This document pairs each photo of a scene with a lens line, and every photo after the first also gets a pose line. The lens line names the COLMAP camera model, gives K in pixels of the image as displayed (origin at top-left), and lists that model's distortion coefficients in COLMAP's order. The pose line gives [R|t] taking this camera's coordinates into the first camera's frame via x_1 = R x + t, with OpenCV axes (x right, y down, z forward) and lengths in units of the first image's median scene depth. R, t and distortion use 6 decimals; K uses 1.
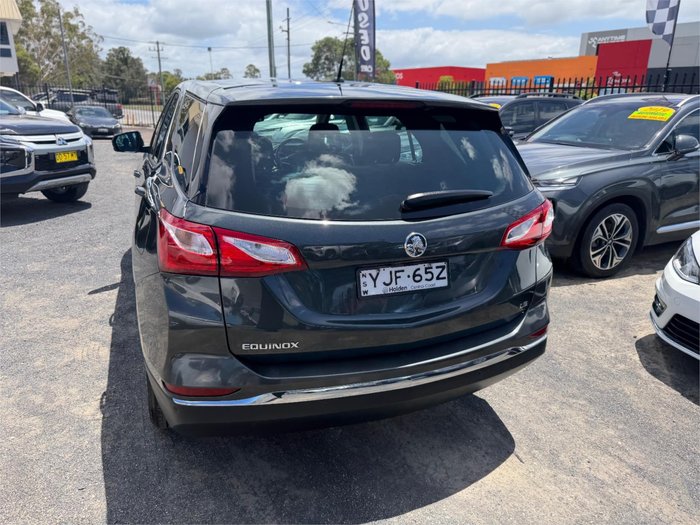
lens RADIAL K [[488.2, 0, 348.0], [0, 488.2, 261.8], [0, 0, 1]] dist [0.022670, -0.031122]
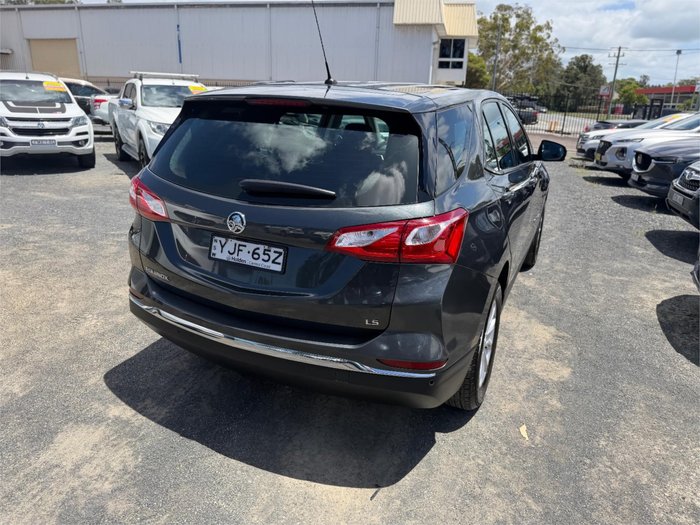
lens RADIAL K [[488.1, 0, 350.0], [0, 488.1, 262.5], [0, 0, 1]] dist [0.001497, -0.002315]
pose [[0.689649, 0.238511, -0.683737, 0.760872], [-0.246256, 0.965174, 0.088300, -0.074804], [0.680986, 0.107479, 0.724366, 0.244720]]
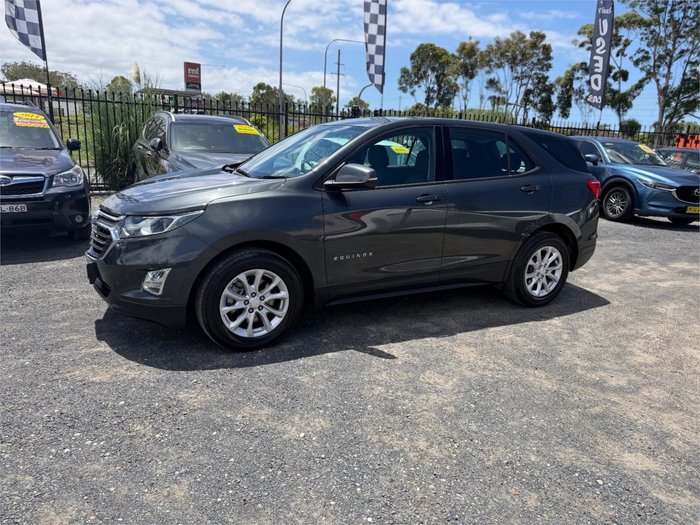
lens RADIAL K [[487.9, 0, 350.0], [0, 487.9, 262.5], [0, 0, 1]] dist [0.031703, -0.051791]
pose [[-0.100844, -0.259601, 0.960436, -2.046942], [0.251844, 0.927256, 0.277076, -0.527872], [-0.962499, 0.269821, -0.028129, 1.704294]]
